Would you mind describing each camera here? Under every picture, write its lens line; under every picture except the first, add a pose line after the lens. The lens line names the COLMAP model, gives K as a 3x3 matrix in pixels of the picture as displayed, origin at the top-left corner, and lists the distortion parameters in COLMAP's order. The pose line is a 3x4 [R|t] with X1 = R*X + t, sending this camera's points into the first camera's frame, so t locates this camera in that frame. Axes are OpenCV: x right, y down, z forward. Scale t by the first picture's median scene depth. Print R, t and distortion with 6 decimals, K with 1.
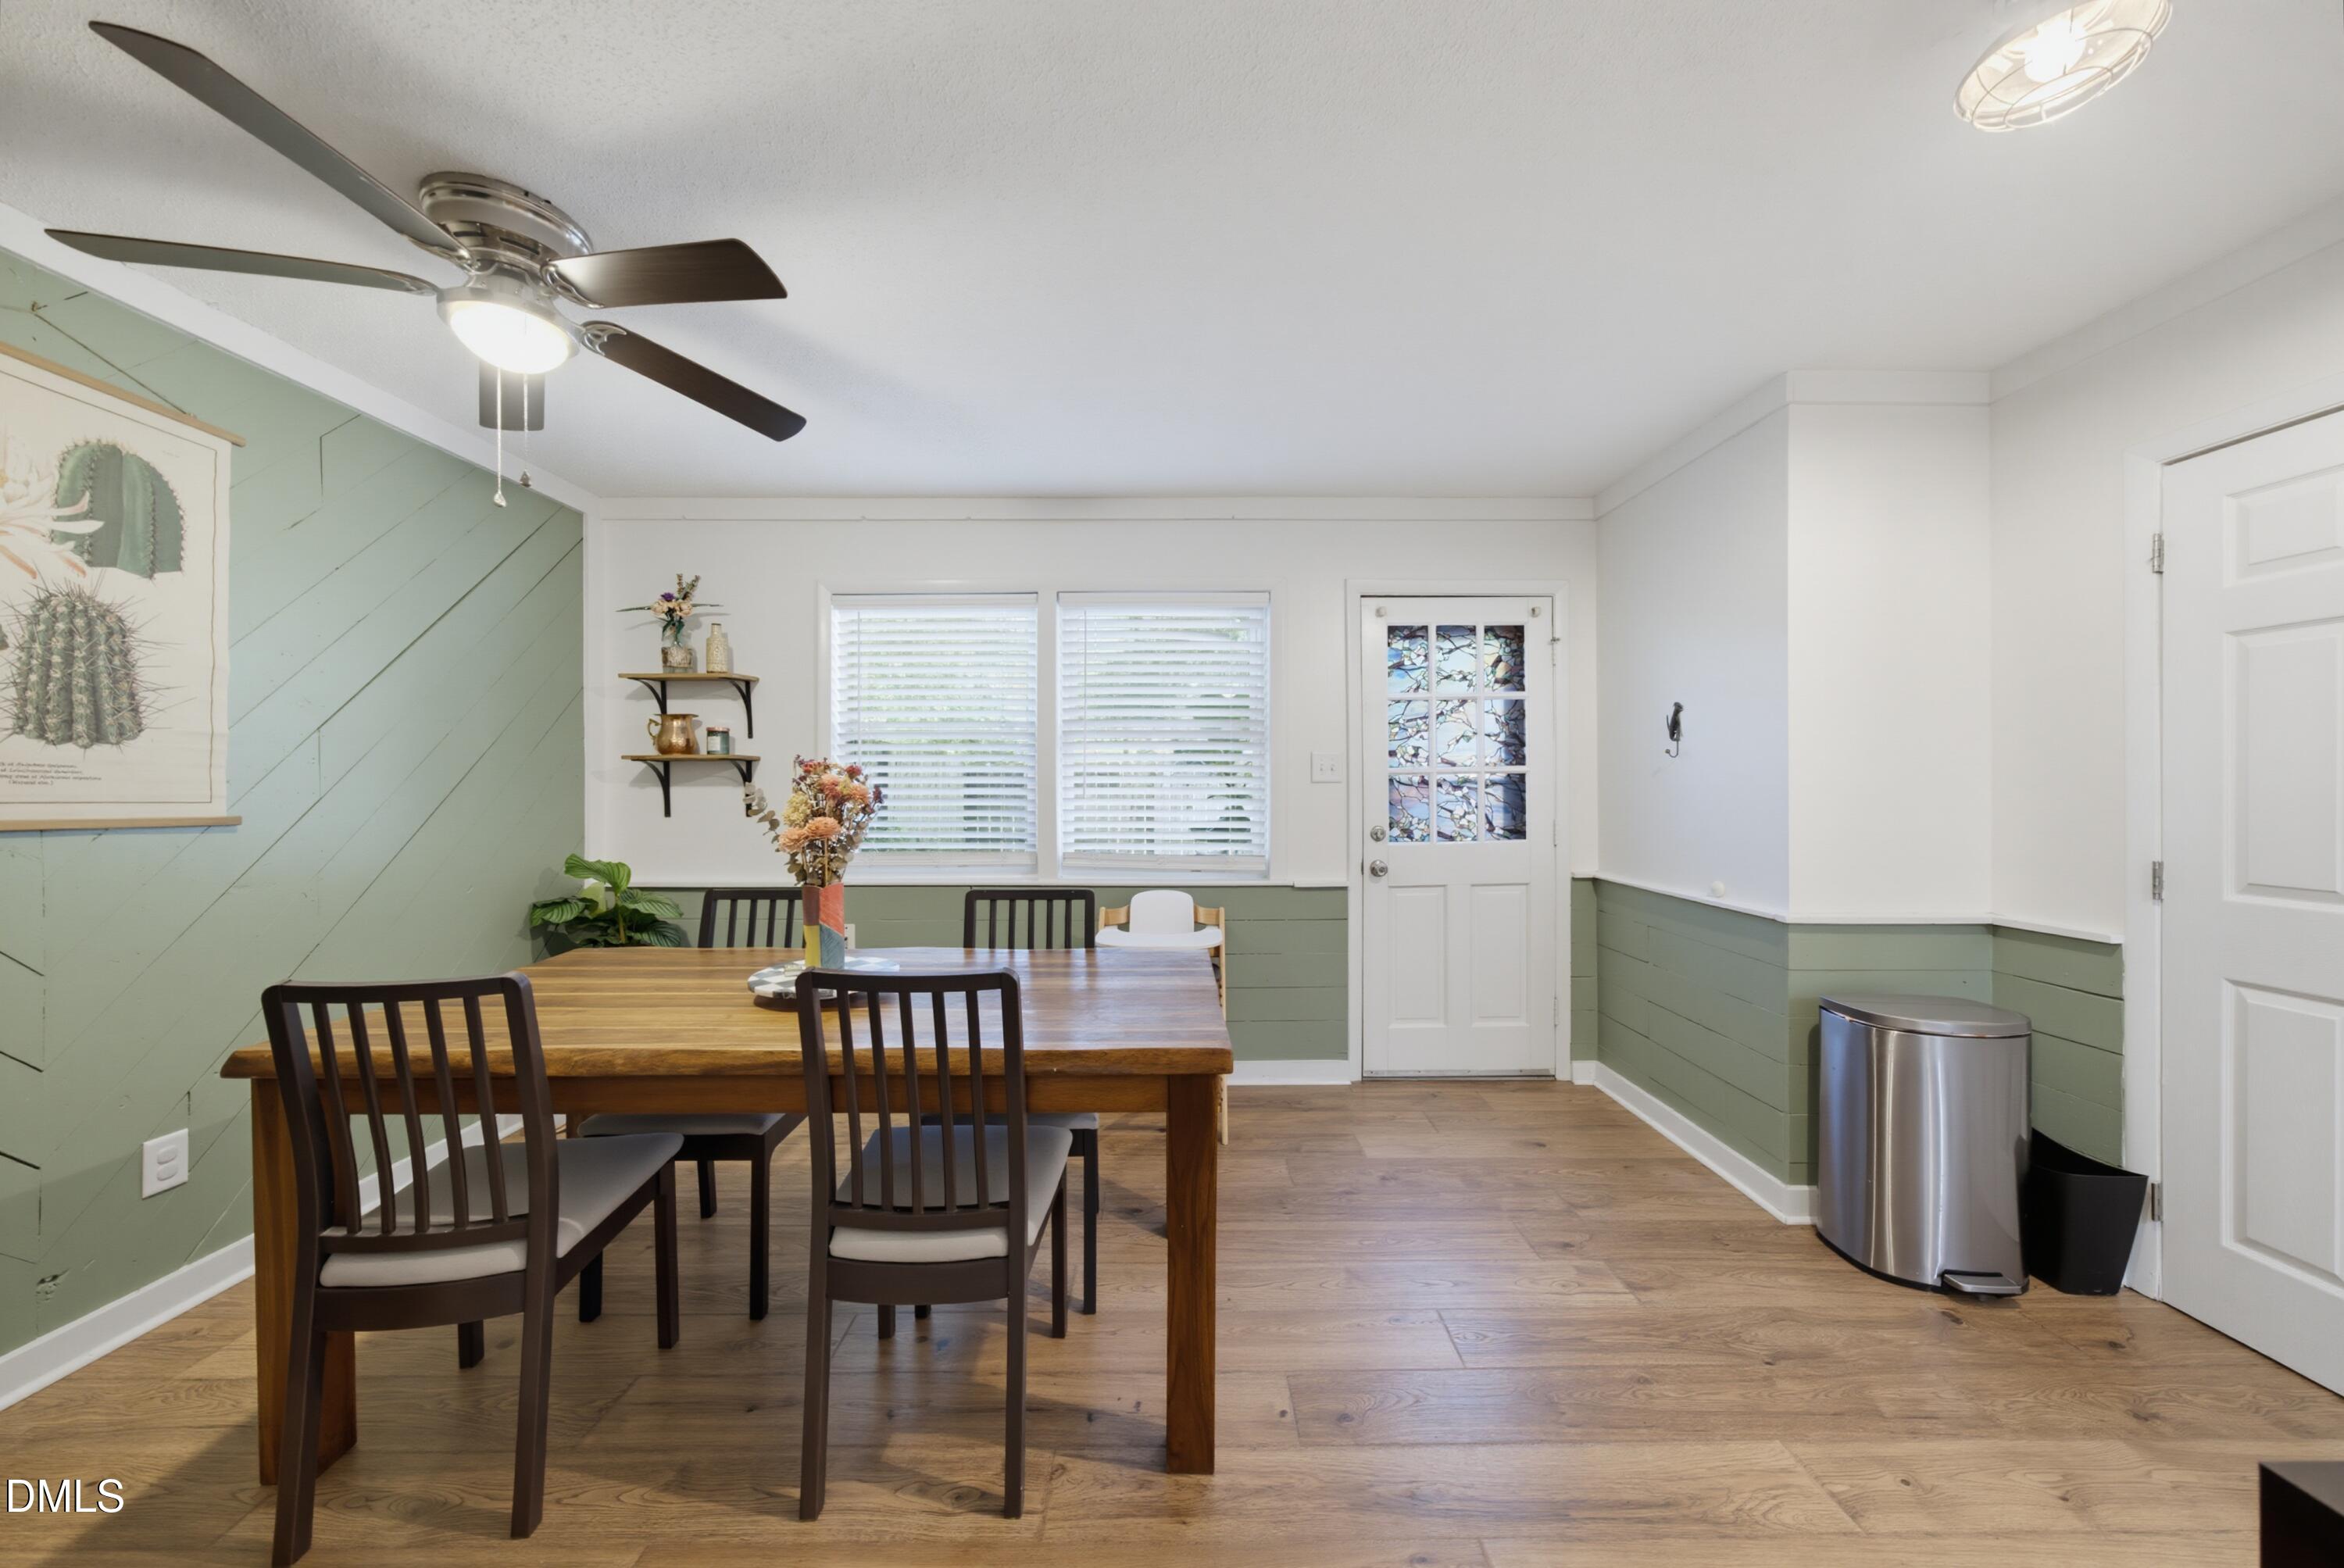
lens RADIAL K [[807.6, 0, 1173.3], [0, 807.6, 785.7], [0, 0, 1]] dist [-0.006580, 0.001605]
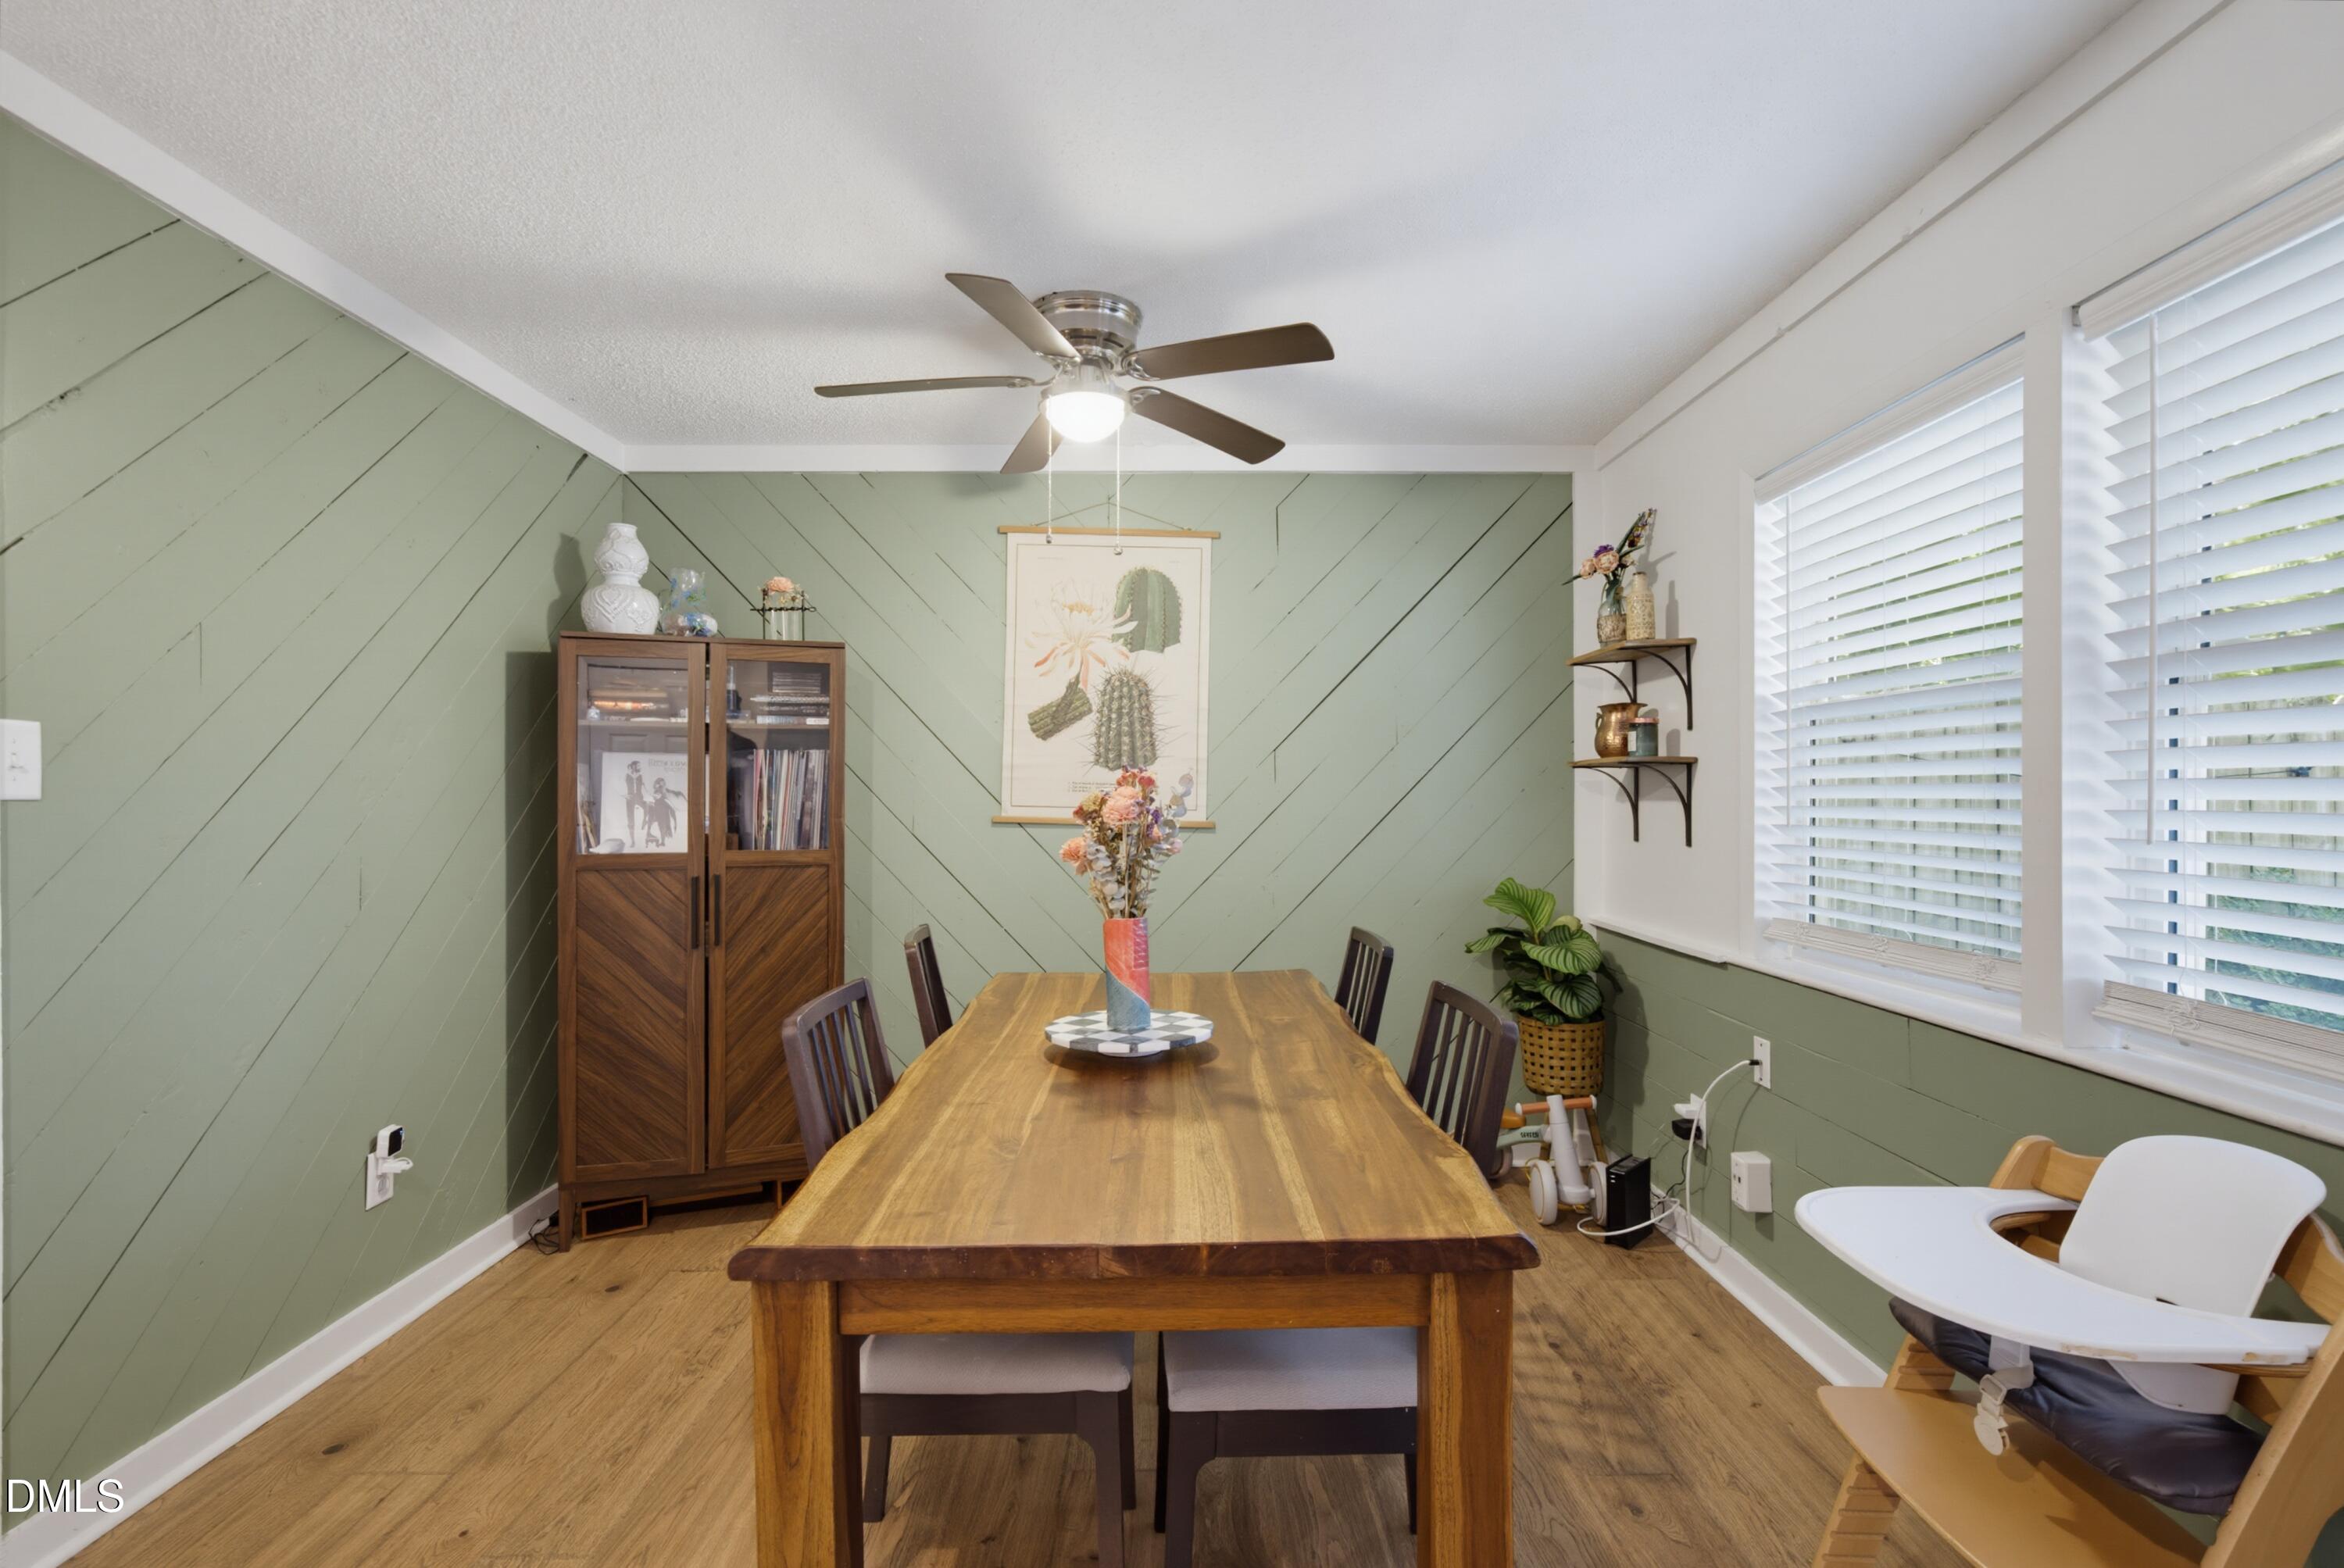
lens RADIAL K [[1087.0, 0, 1177.4], [0, 1087.0, 784.7], [0, 0, 1]] dist [-0.034962, 0.002643]
pose [[0.006312, -0.006788, -0.999957, 0.684624], [-0.003384, 0.999971, -0.006810, -0.009228], [0.999974, 0.003427, 0.006289, 1.045358]]
